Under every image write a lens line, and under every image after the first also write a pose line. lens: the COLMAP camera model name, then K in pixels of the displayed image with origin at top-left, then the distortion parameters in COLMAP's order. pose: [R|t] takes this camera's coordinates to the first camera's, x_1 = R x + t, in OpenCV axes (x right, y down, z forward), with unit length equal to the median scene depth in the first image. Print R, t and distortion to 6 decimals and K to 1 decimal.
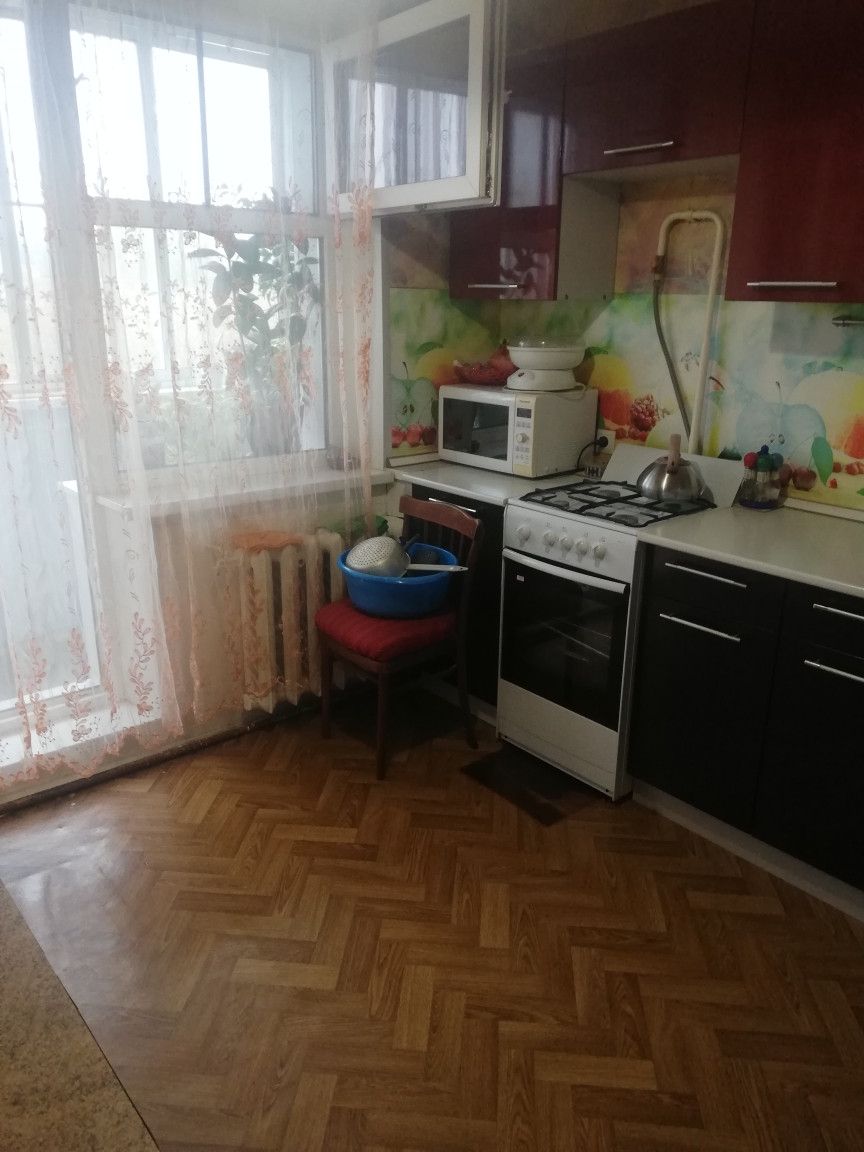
lens RADIAL K [[847.1, 0, 432.0], [0, 847.1, 576.0], [0, 0, 1]] dist [0.057125, -0.102061]
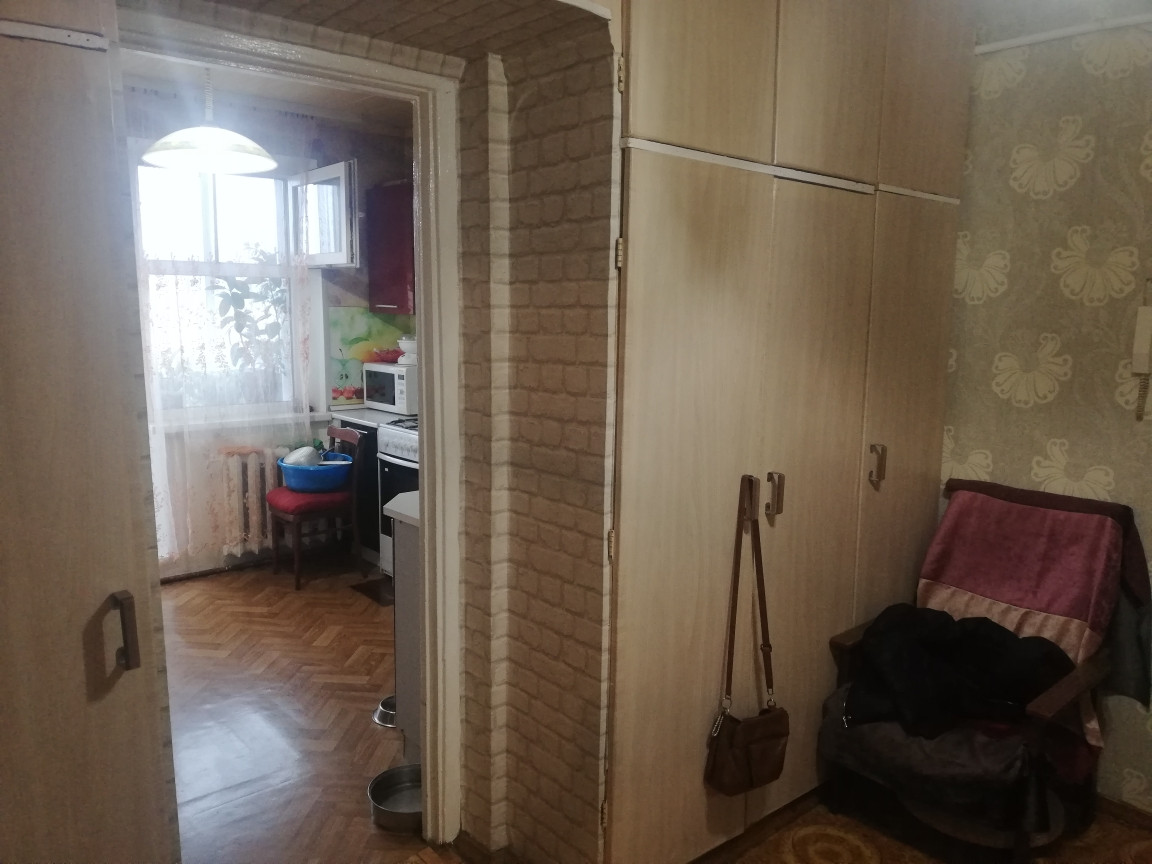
lens RADIAL K [[860.6, 0, 589.1], [0, 860.6, 428.2], [0, 0, 1]] dist [0.023410, -0.037129]
pose [[0.999695, -0.000538, 0.024710, 0.443569], [0.004755, 0.985275, -0.170909, 0.206529], [-0.024254, 0.170975, 0.984977, -0.694899]]
